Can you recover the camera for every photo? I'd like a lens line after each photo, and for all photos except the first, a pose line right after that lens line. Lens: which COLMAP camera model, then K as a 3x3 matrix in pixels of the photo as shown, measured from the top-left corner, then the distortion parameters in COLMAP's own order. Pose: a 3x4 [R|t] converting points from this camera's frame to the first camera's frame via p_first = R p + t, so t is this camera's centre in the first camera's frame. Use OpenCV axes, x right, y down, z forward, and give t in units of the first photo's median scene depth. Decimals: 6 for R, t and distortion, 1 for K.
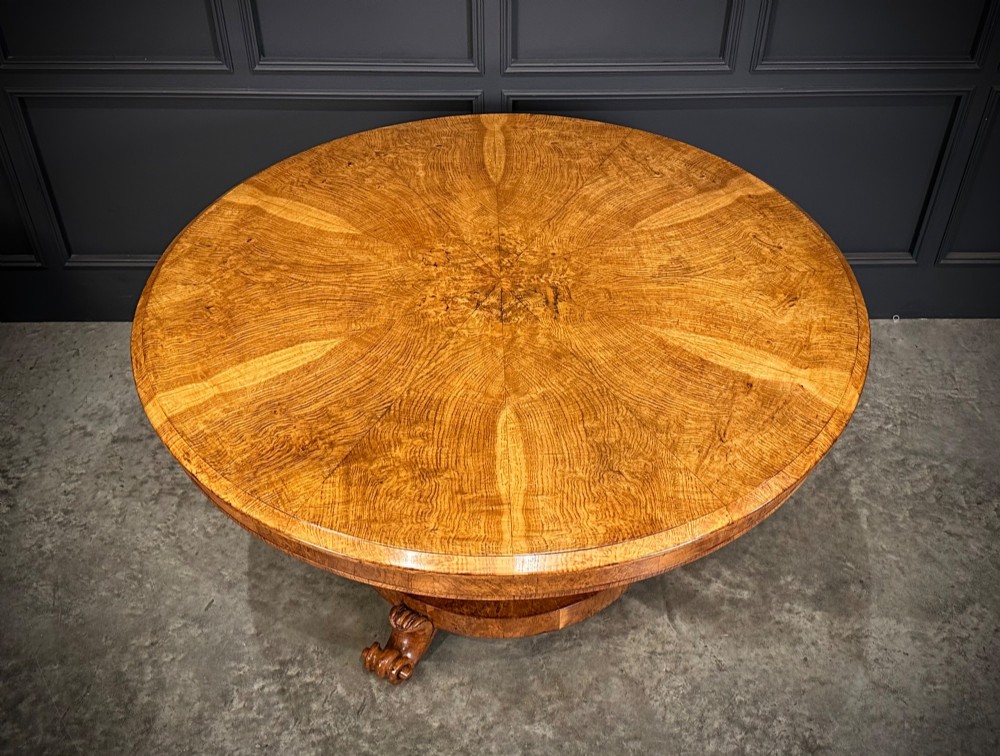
lens RADIAL K [[1010.8, 0, 505.9], [0, 1010.8, 359.8], [0, 0, 1]] dist [0.200633, -0.427067]
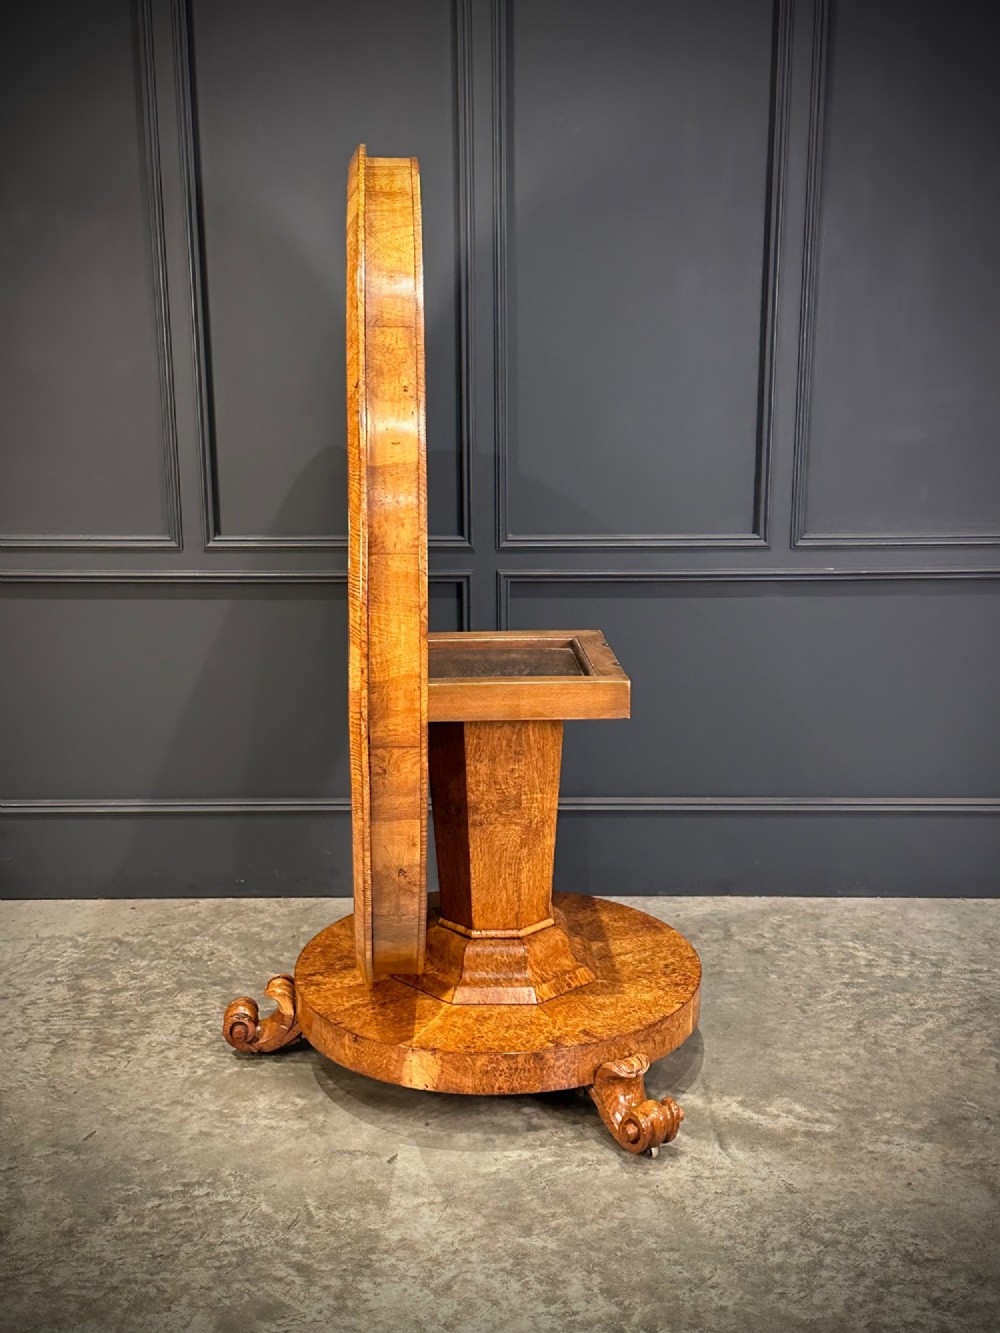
lens RADIAL K [[1654.6, 0, 498.2], [0, 1654.6, 670.1], [0, 0, 1]] dist [0.211054, -0.455946]
pose [[0.999819, -0.003030, -0.018777, 0.026751], [-0.005578, 0.897106, -0.441779, 0.501954], [0.018184, 0.441804, 0.896927, -0.227823]]
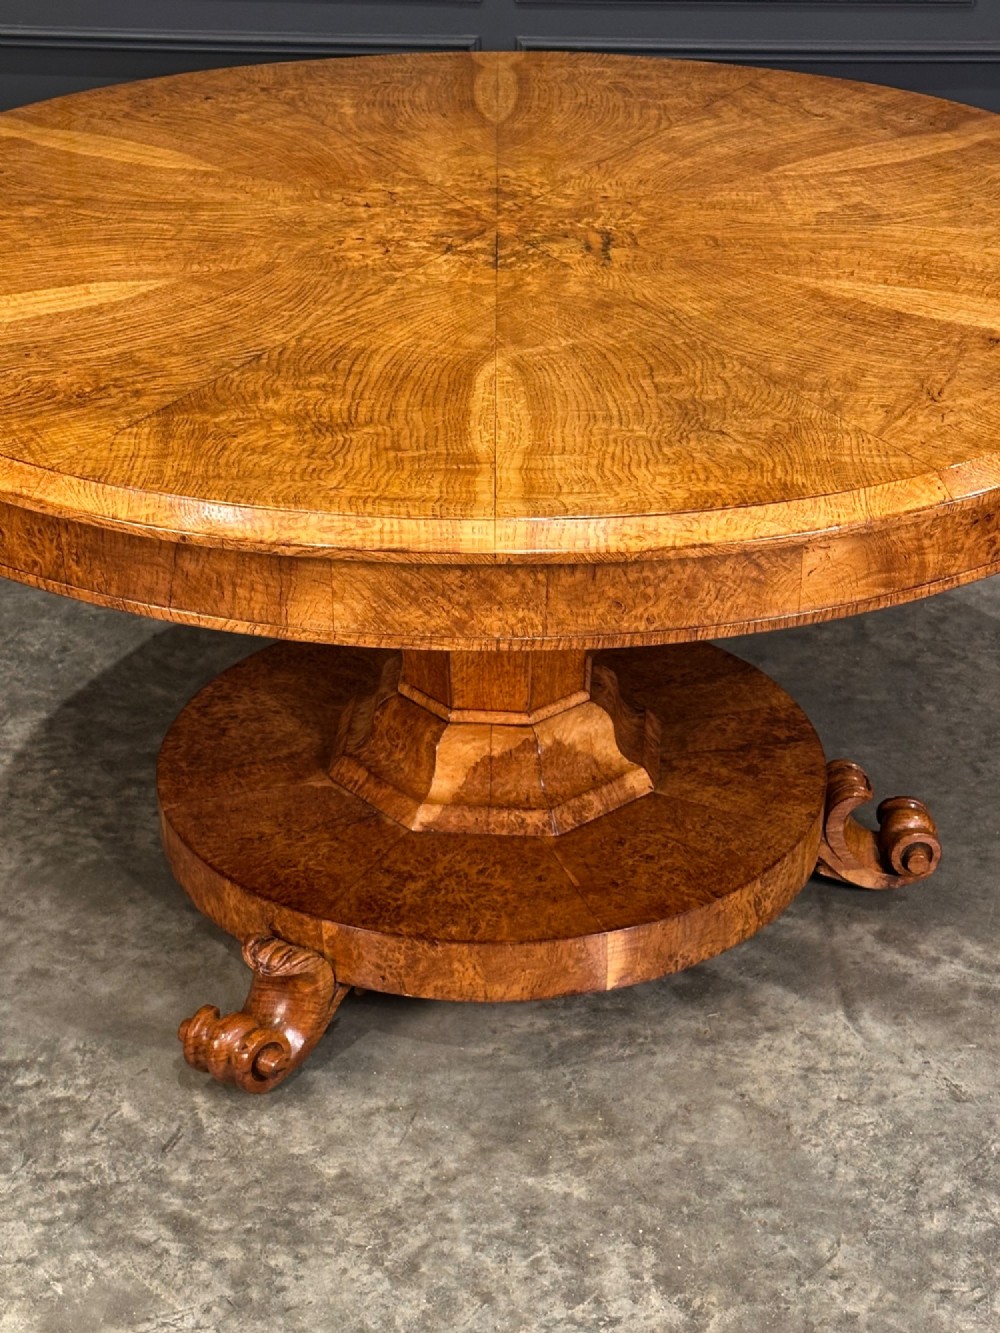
lens RADIAL K [[2188.1, 0, 509.1], [0, 2188.1, 650.1], [0, 0, 1]] dist [0.180135, -0.258299]
pose [[0.999598, 0.021513, -0.018473, 0.023126], [-0.024985, 0.976292, -0.215009, 0.326183], [0.013409, 0.215384, 0.976437, -0.007047]]
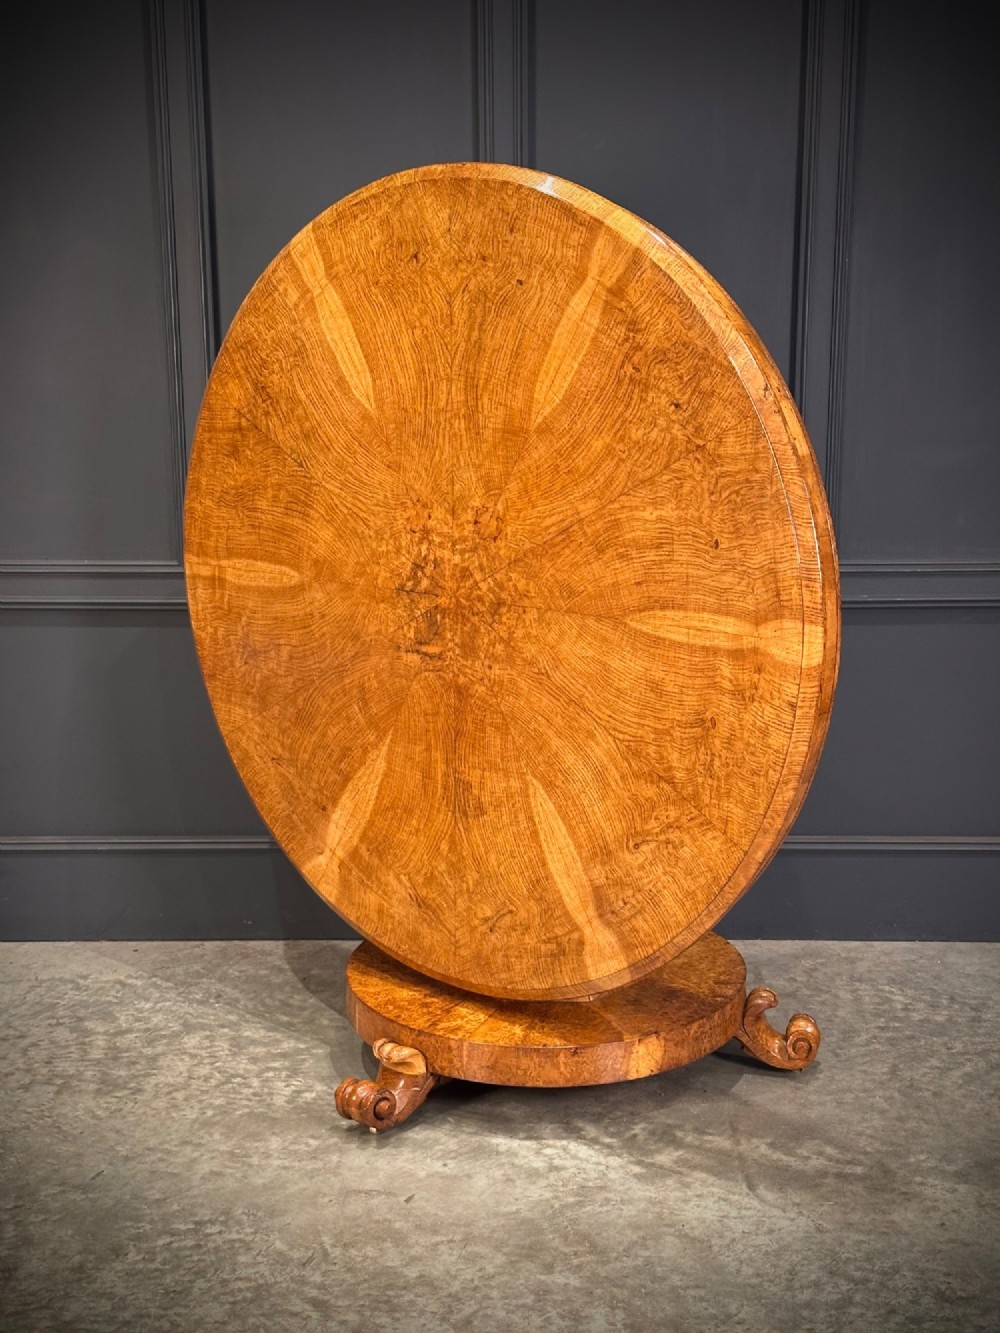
lens RADIAL K [[1820.2, 0, 505.2], [0, 1820.2, 668.5], [0, 0, 1]] dist [0.201915, -0.408272]
pose [[0.999720, -0.002195, -0.023544, 0.024574], [-0.009074, 0.883827, -0.467726, 0.560646], [0.021836, 0.467808, 0.883560, -0.301383]]
